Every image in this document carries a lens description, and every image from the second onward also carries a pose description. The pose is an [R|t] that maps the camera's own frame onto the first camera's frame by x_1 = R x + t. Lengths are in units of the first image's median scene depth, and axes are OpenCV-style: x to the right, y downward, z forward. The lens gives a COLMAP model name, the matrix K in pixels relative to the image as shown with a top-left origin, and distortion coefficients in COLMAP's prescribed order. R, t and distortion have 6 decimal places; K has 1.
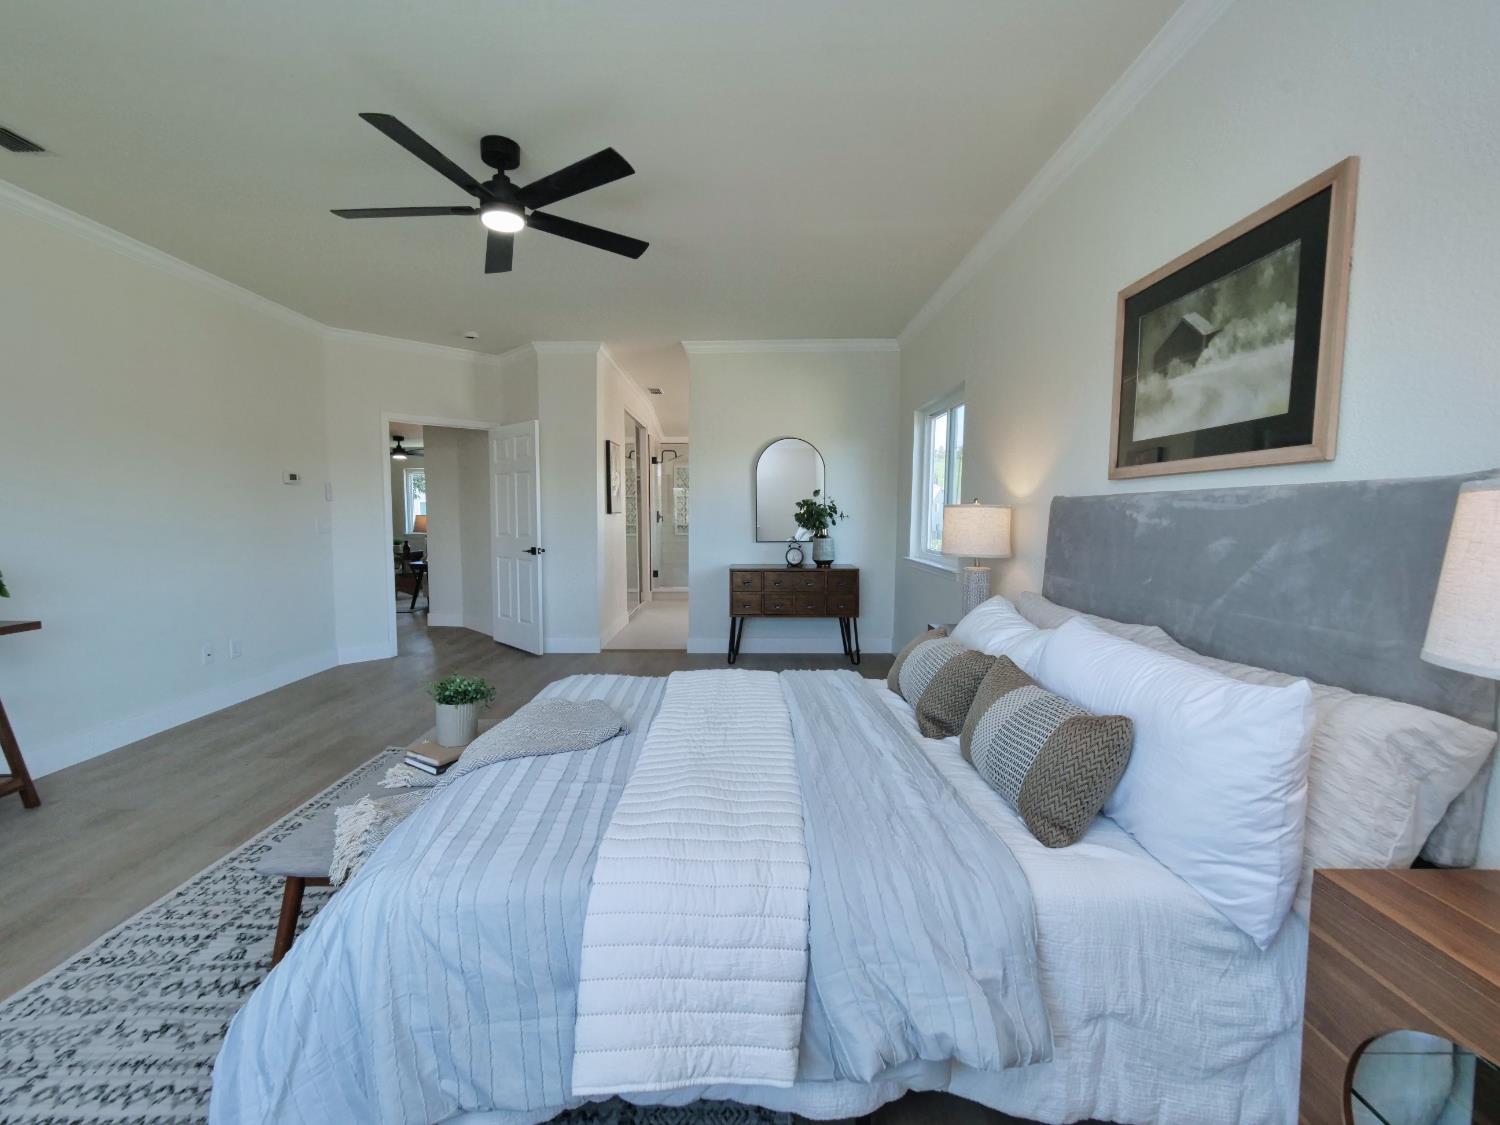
lens RADIAL K [[642.1, 0, 732.8], [0, 642.1, 559.9], [0, 0, 1]] dist [-0.001772, 0.001410]
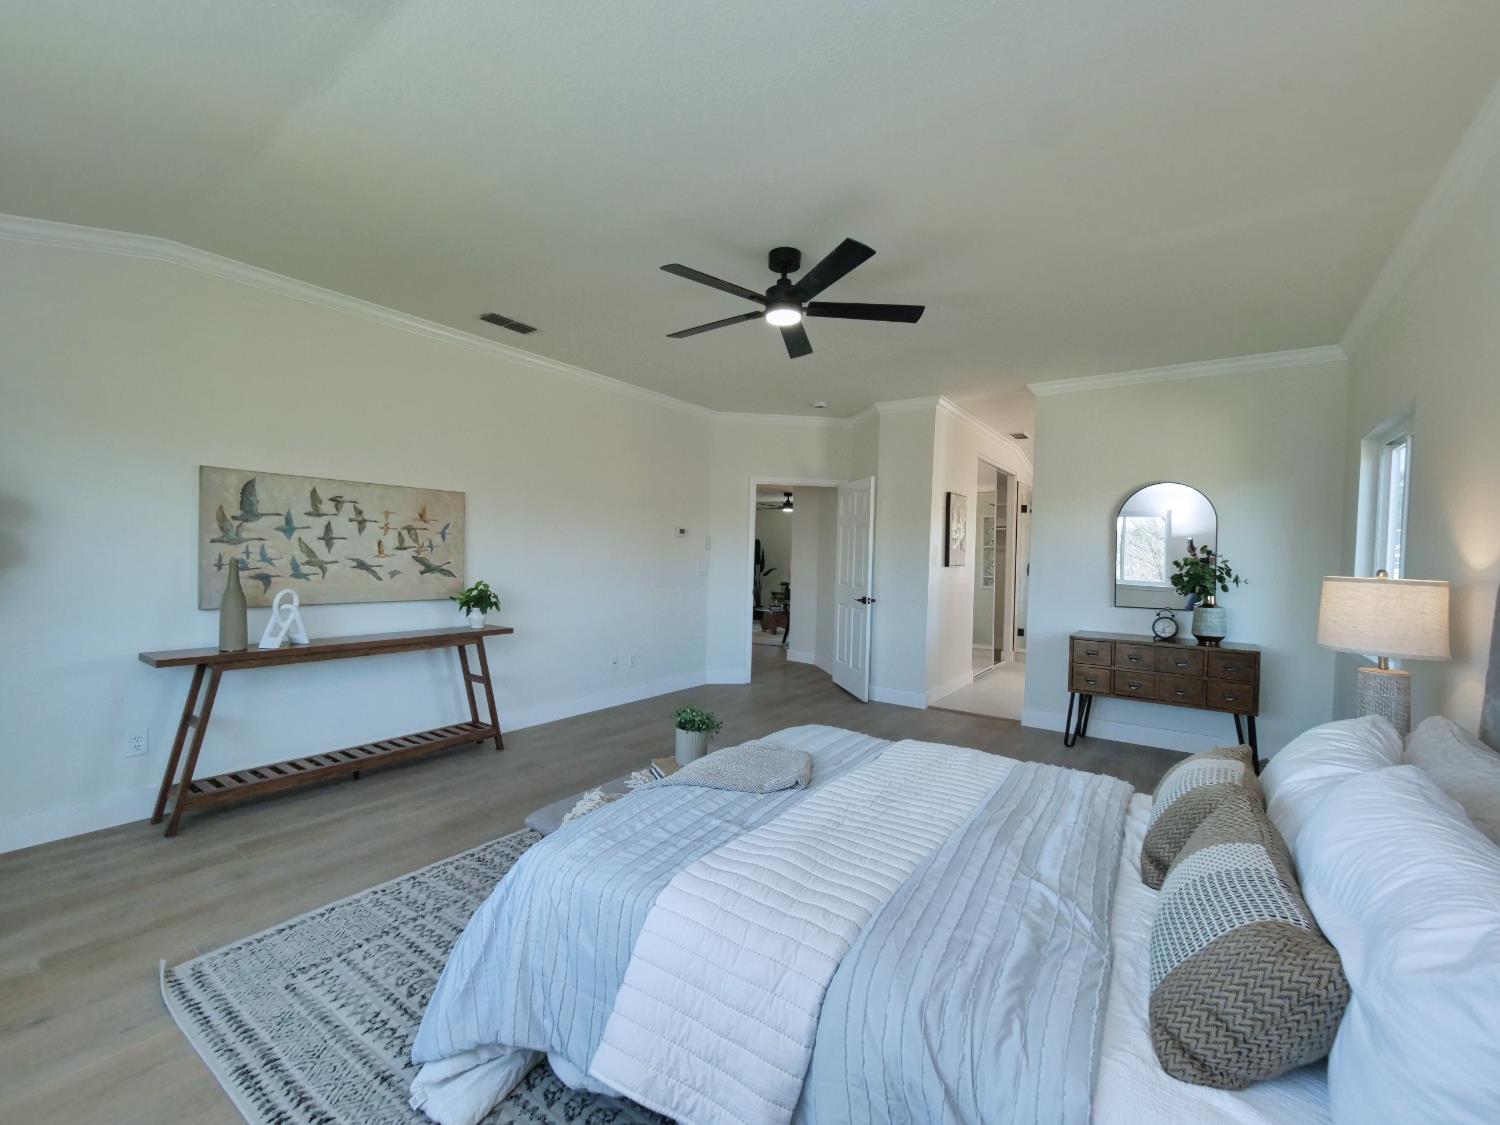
lens RADIAL K [[642.1, 0, 732.8], [0, 642.1, 559.9], [0, 0, 1]] dist [-0.001772, 0.001410]
pose [[0.815125, 0.027366, -0.578639, 0.135186], [-0.067947, 0.996505, -0.048588, -0.016421], [0.575287, 0.078922, 0.814135, 0.022300]]
